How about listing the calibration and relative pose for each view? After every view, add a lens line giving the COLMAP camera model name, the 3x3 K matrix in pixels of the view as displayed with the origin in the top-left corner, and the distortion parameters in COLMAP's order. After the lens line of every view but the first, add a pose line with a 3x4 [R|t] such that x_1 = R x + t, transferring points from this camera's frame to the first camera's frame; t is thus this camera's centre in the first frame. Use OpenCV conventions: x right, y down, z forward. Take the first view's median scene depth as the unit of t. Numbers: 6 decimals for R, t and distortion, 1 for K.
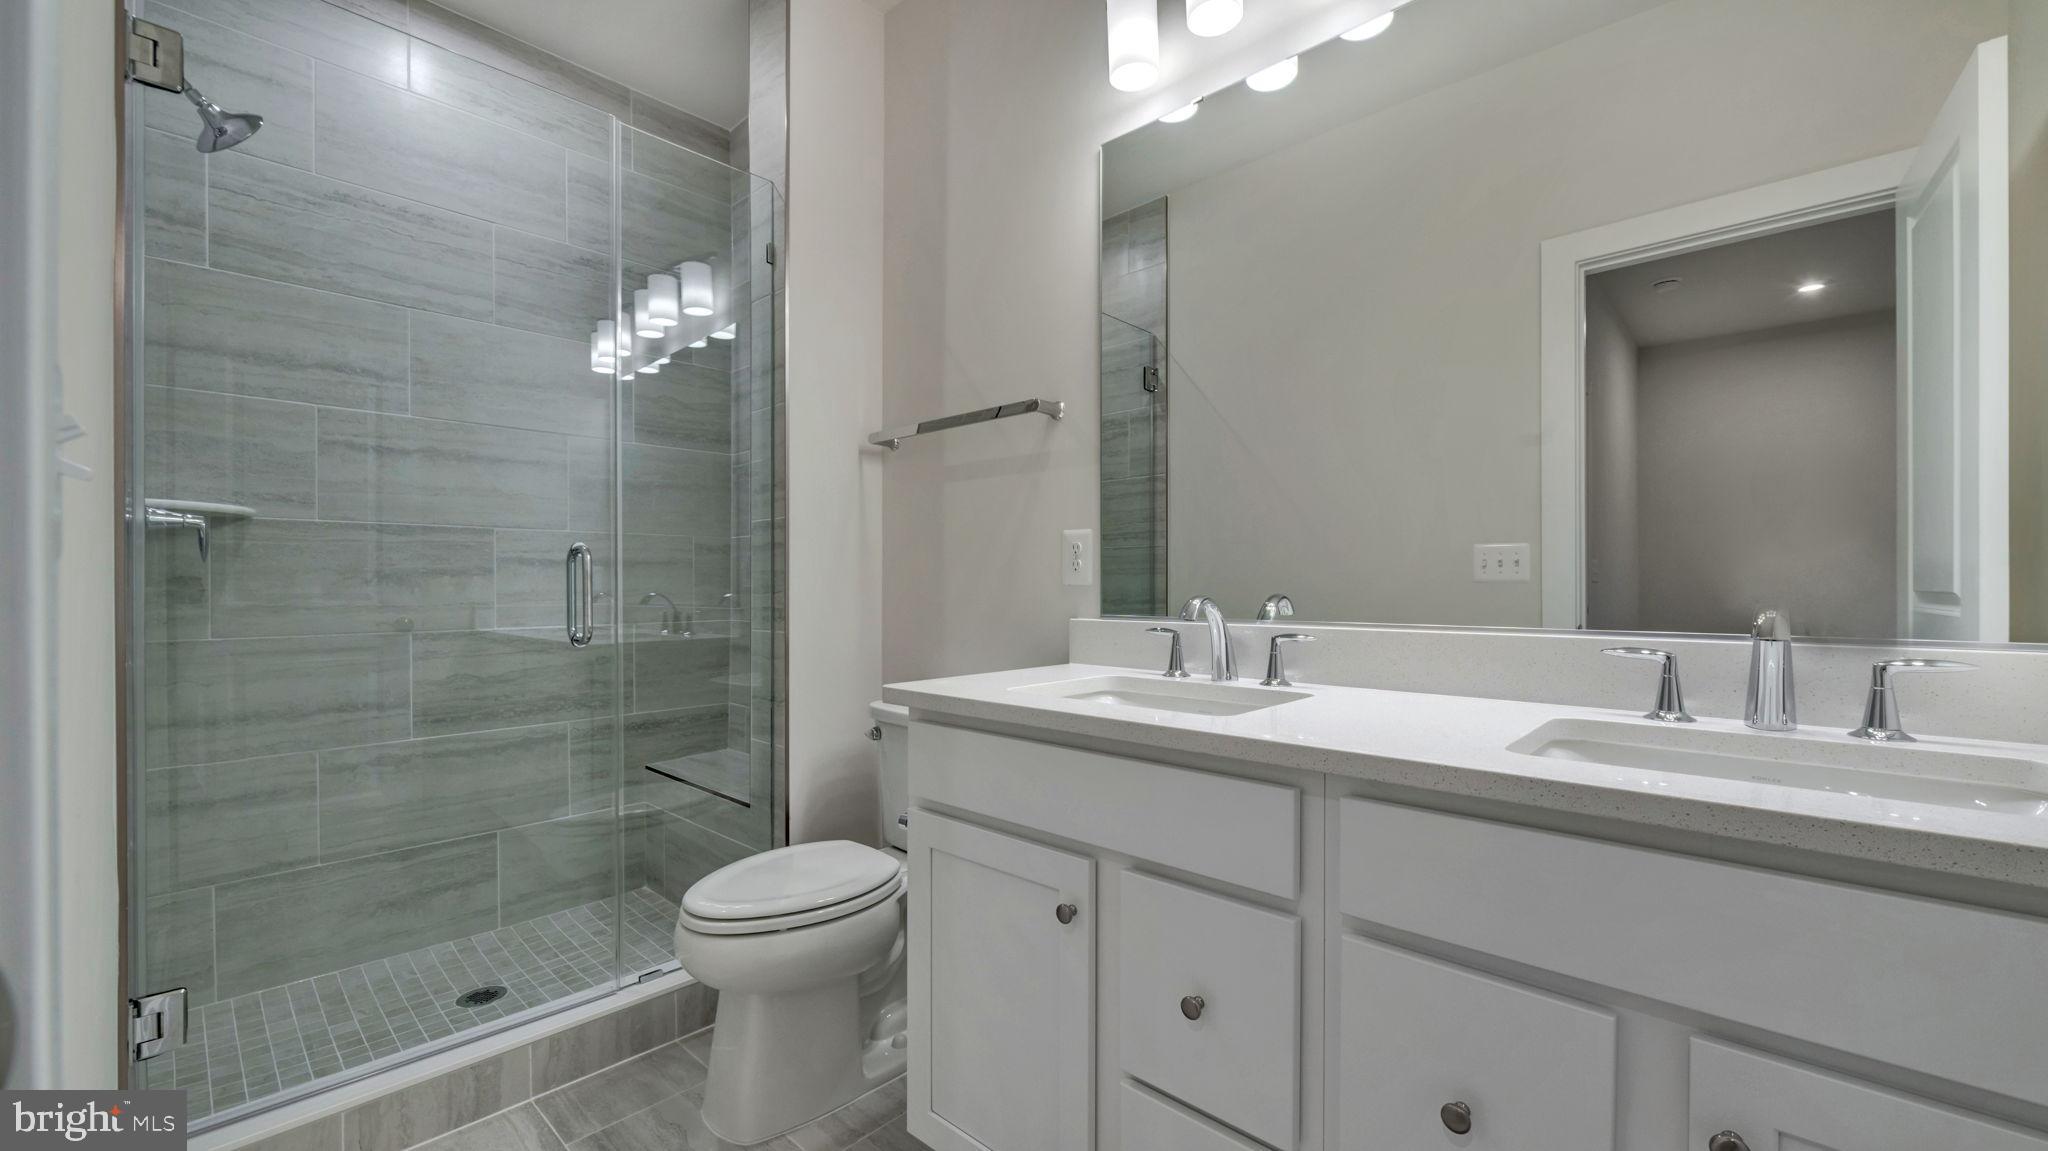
lens RADIAL K [[808.0, 0, 1031.6], [0, 808.0, 587.9], [0, 0, 1]] dist [-0.001978, -0.000486]
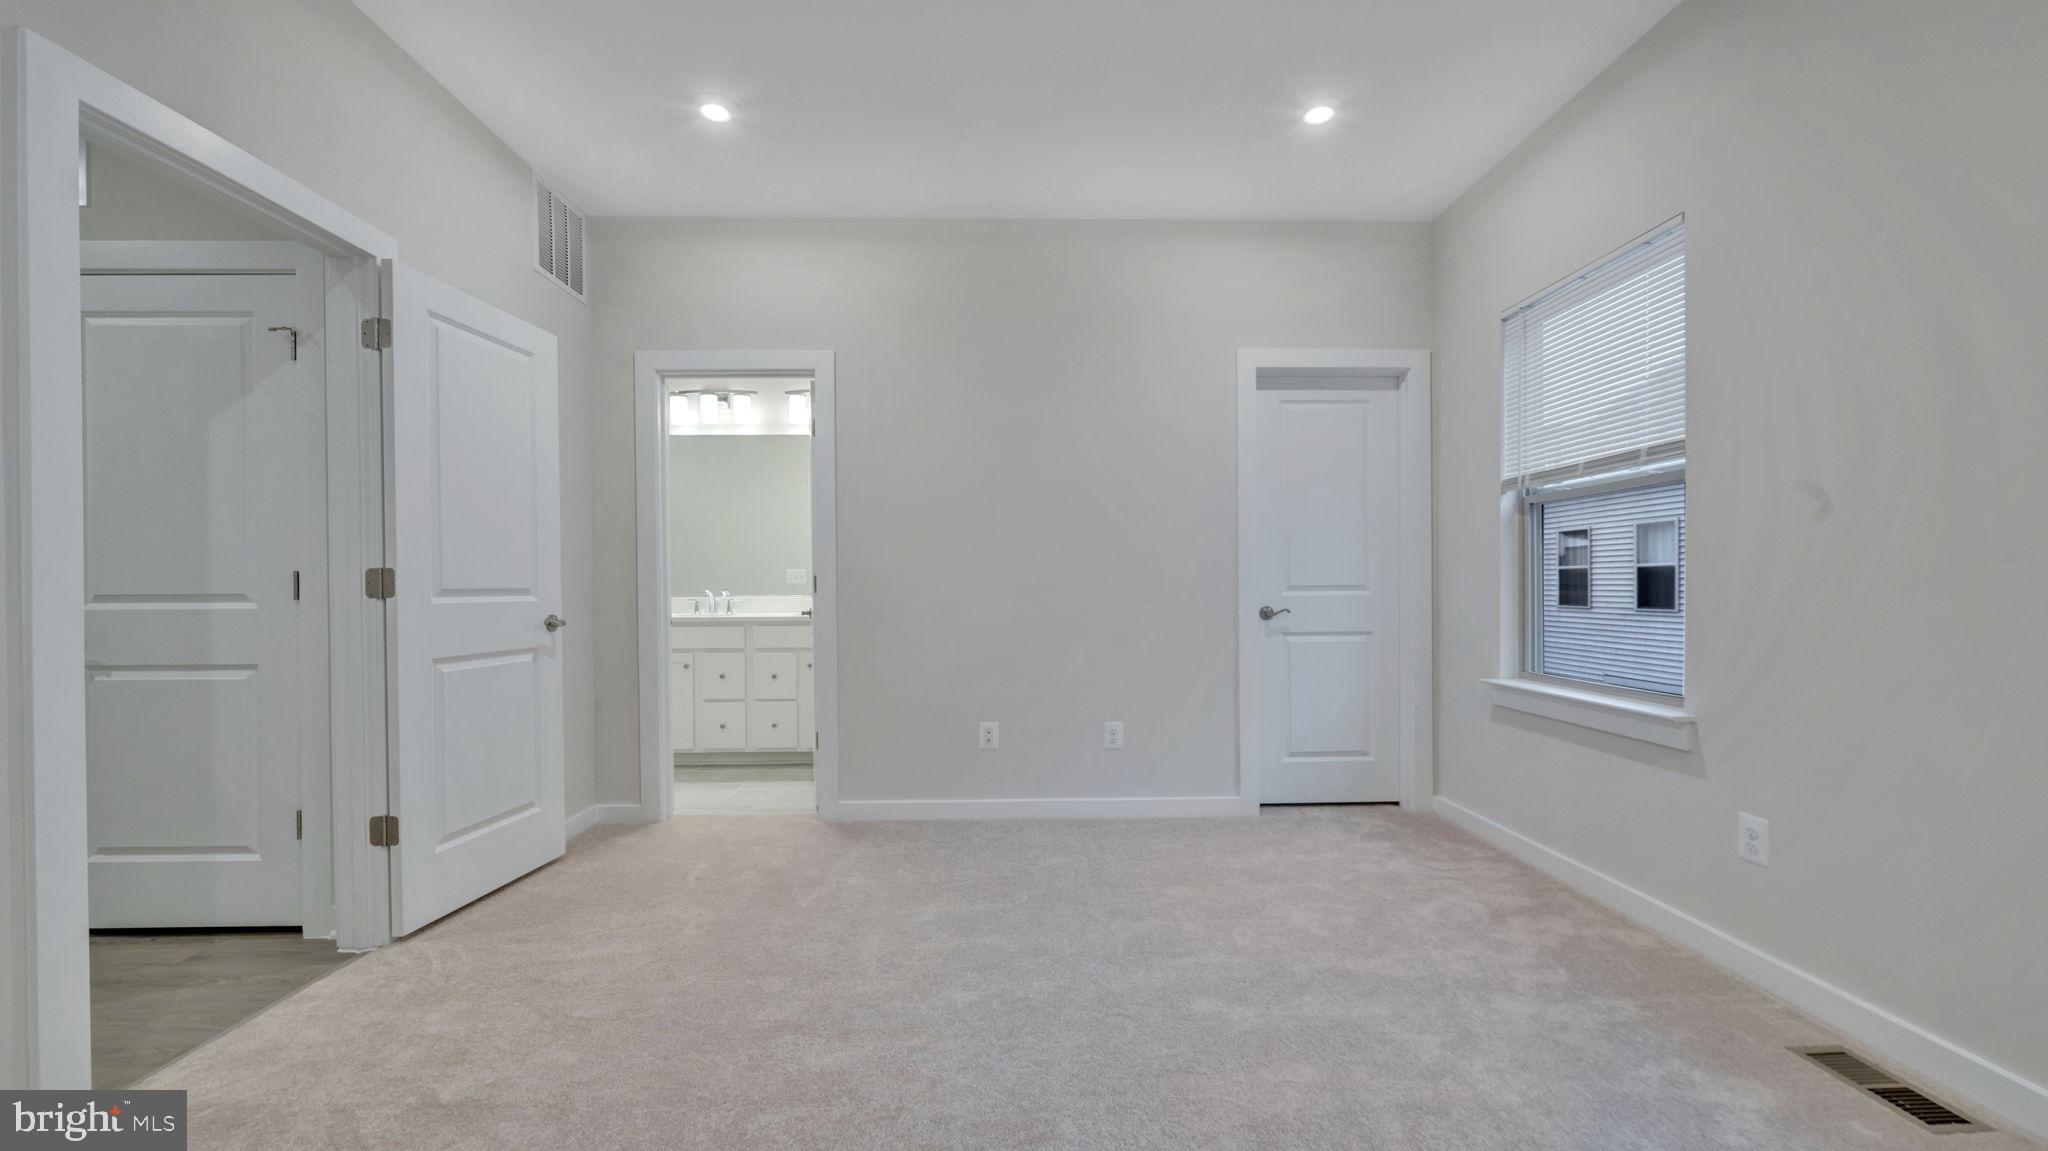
lens RADIAL K [[808.0, 0, 1031.6], [0, 808.0, 587.9], [0, 0, 1]] dist [-0.001978, -0.000486]
pose [[0.724864, -0.010444, 0.688813, -1.515047], [0.007636, 0.999945, 0.007125, -0.008983], [-0.688849, 0.000095, 0.724904, -3.194616]]
